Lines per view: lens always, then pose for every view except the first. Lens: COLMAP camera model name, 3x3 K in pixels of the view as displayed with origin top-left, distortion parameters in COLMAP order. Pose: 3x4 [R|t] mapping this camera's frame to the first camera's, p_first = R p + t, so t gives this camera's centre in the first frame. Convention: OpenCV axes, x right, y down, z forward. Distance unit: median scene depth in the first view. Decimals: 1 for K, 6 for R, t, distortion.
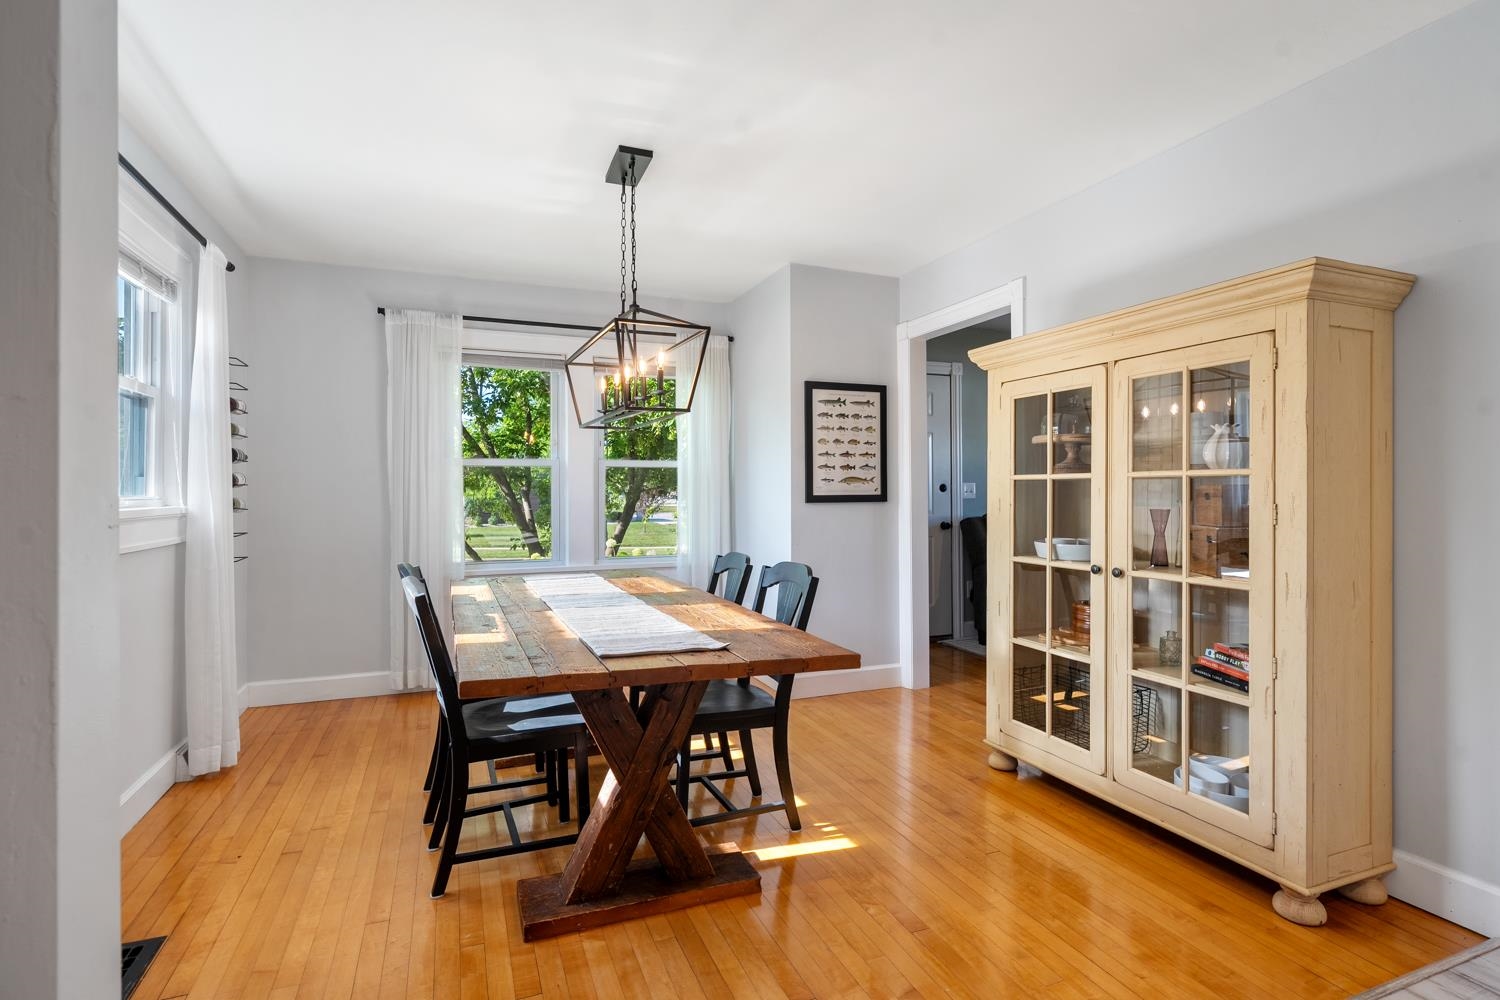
lens RADIAL K [[734.5, 0, 741.8], [0, 734.5, 493.6], [0, 0, 1]] dist [0.000202, -0.000015]
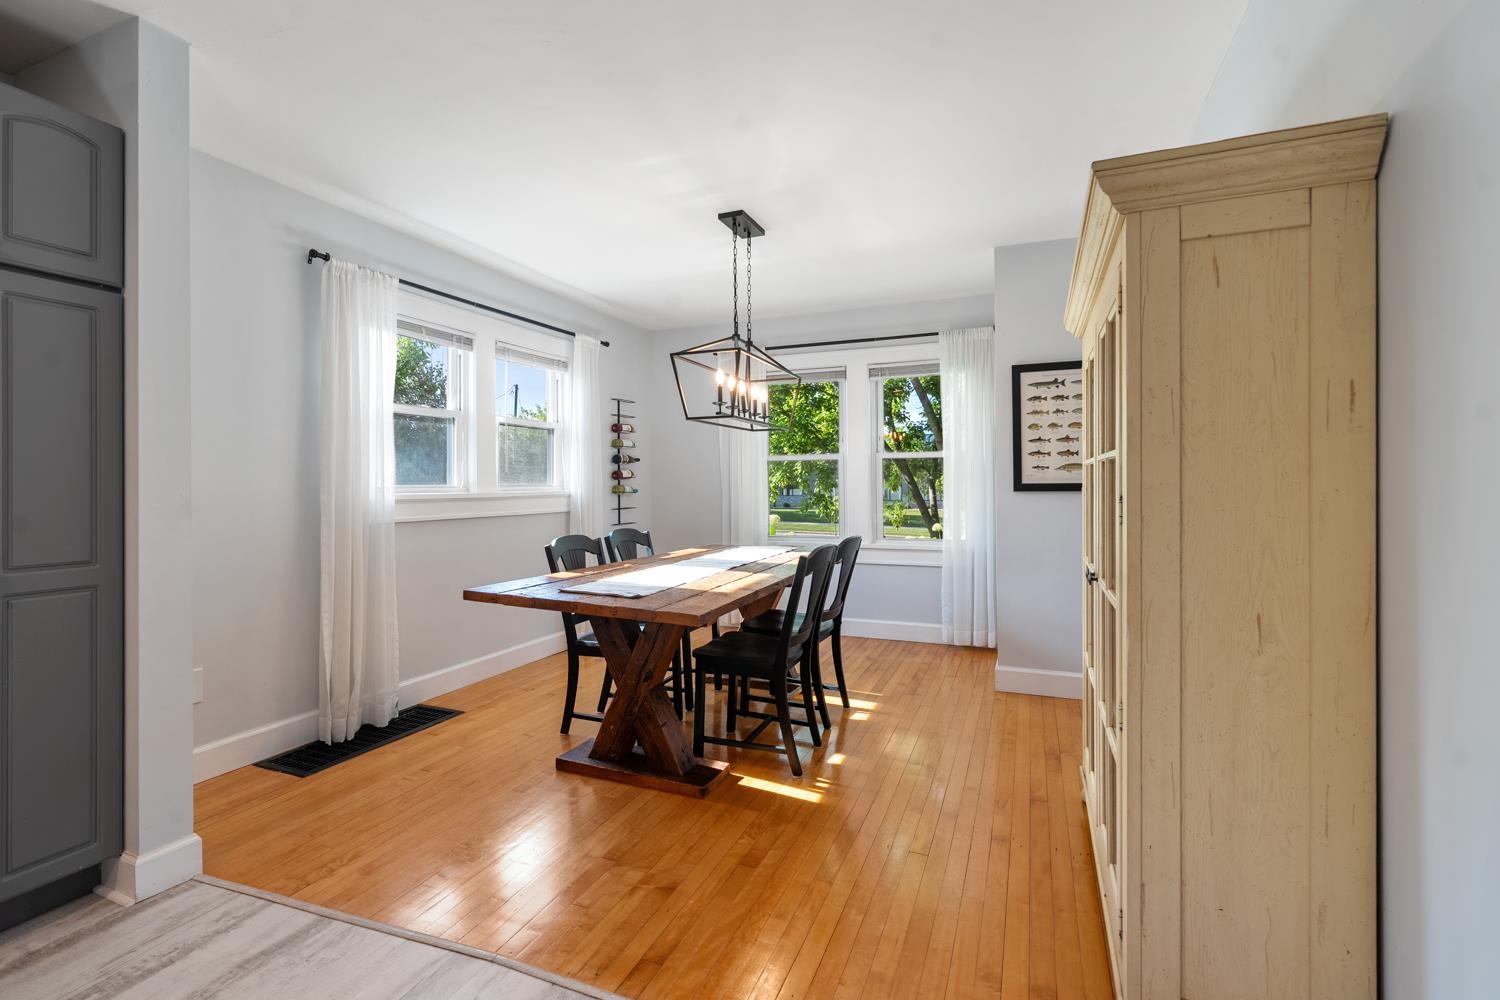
lens RADIAL K [[667.4, 0, 735.6], [0, 667.4, 485.6], [0, 0, 1]] dist [0.000135, -0.000461]
pose [[0.711824, 0.002405, -0.702354, 0.443176], [0.002142, 0.999982, 0.005596, -0.000797], [0.702354, -0.005488, 0.711806, 0.116758]]
